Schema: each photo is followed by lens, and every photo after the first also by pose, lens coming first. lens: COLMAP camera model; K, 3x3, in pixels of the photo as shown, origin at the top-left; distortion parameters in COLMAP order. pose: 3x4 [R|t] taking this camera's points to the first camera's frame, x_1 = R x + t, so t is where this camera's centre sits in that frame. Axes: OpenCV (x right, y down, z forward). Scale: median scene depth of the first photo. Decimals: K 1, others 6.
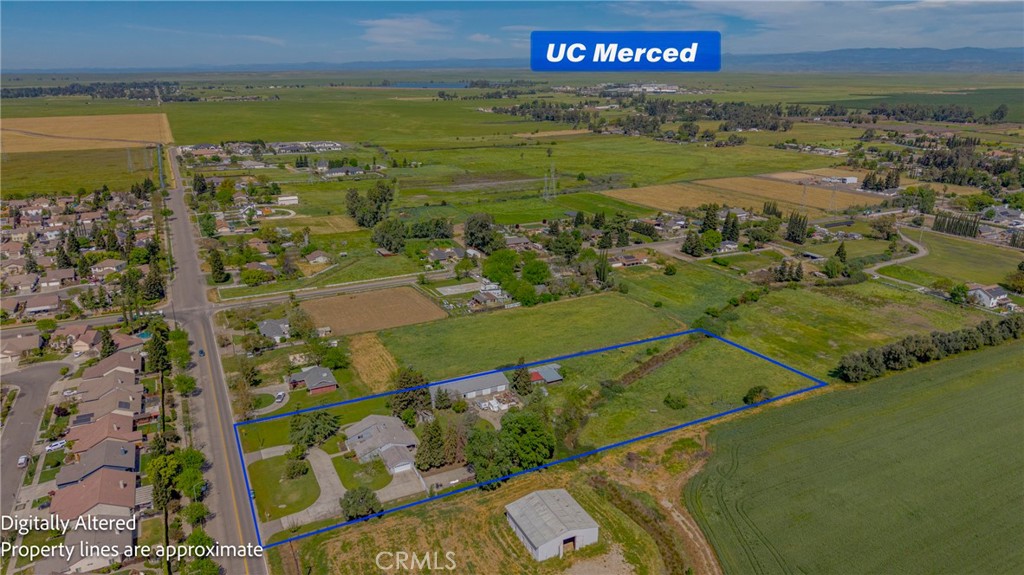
lens RADIAL K [[677.5, 0, 512.7], [0, 677.5, 290.6], [0, 0, 1]] dist [0.061008, -0.067327]
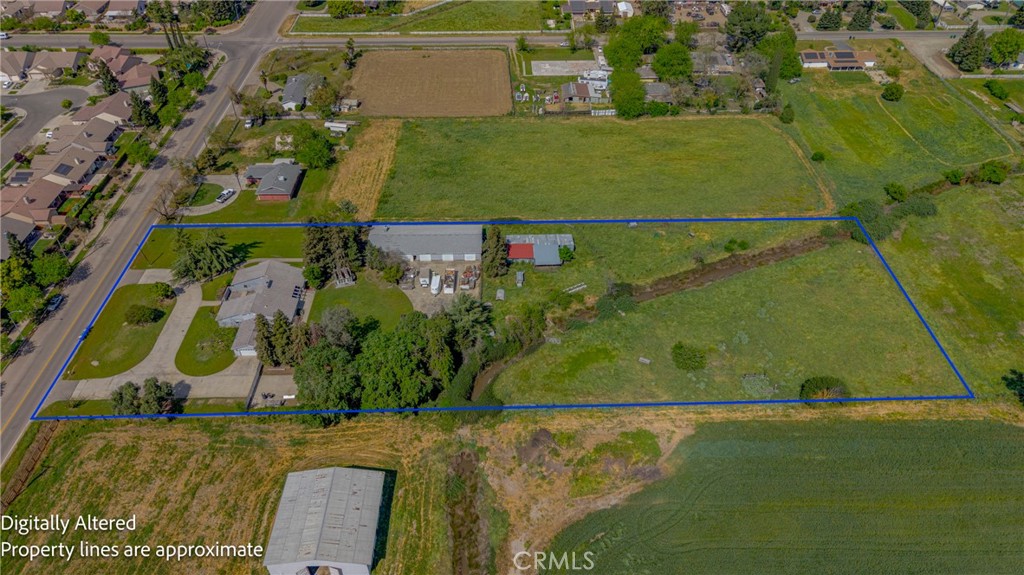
lens RADIAL K [[689.9, 0, 520.1], [0, 689.9, 289.5], [0, 0, 1]] dist [0.011210, -0.001812]
pose [[0.904803, 0.284153, -0.317158, 0.224327], [-0.135682, 0.898356, 0.417789, -0.112322], [0.403636, -0.334984, 0.851389, 0.319497]]
